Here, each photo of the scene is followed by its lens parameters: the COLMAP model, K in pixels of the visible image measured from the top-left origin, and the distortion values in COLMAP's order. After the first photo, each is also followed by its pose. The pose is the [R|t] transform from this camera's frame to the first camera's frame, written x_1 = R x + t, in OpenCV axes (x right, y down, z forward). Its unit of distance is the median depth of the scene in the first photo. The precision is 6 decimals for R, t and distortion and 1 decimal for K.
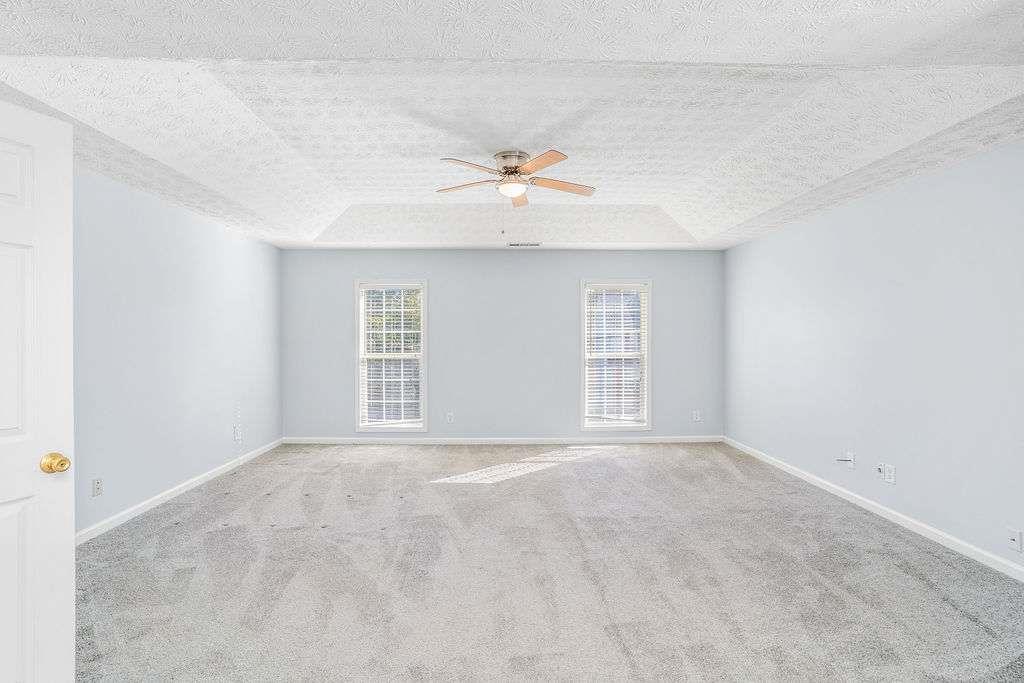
lens RADIAL K [[510.3, 0, 512.8], [0, 510.3, 338.3], [0, 0, 1]] dist [-0.061066, 0.028042]
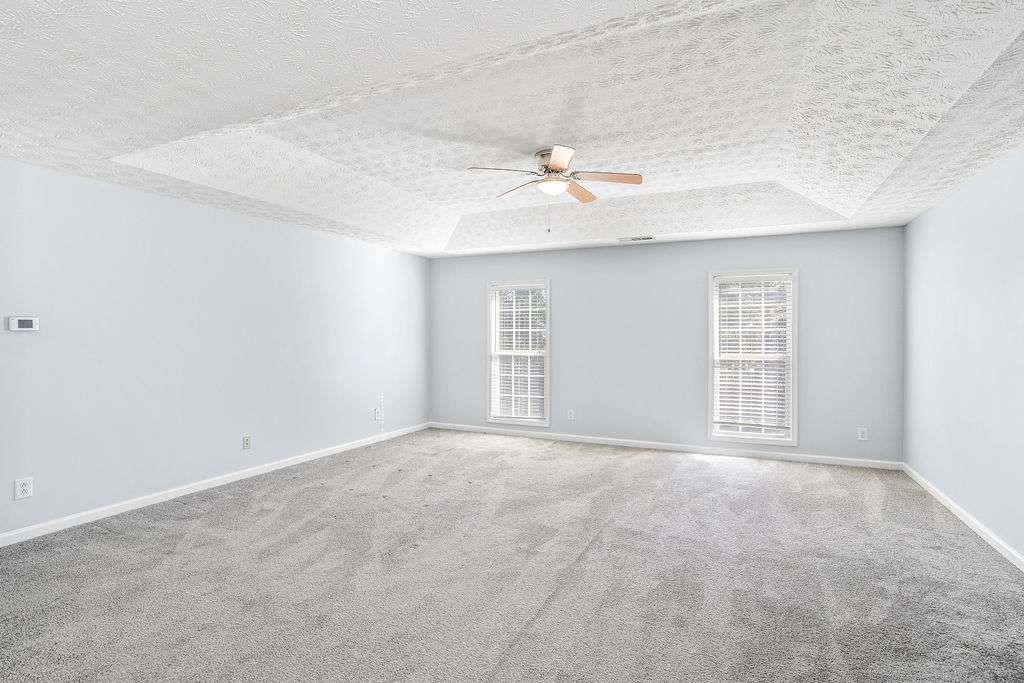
lens RADIAL K [[510.3, 0, 521.0], [0, 510.3, 335.7], [0, 0, 1]] dist [-0.061066, 0.028042]
pose [[0.893661, 0.004237, -0.448723, 0.265961], [-0.004787, 0.999989, -0.000091, -0.001017], [0.448718, 0.002229, 0.893671, 0.054802]]
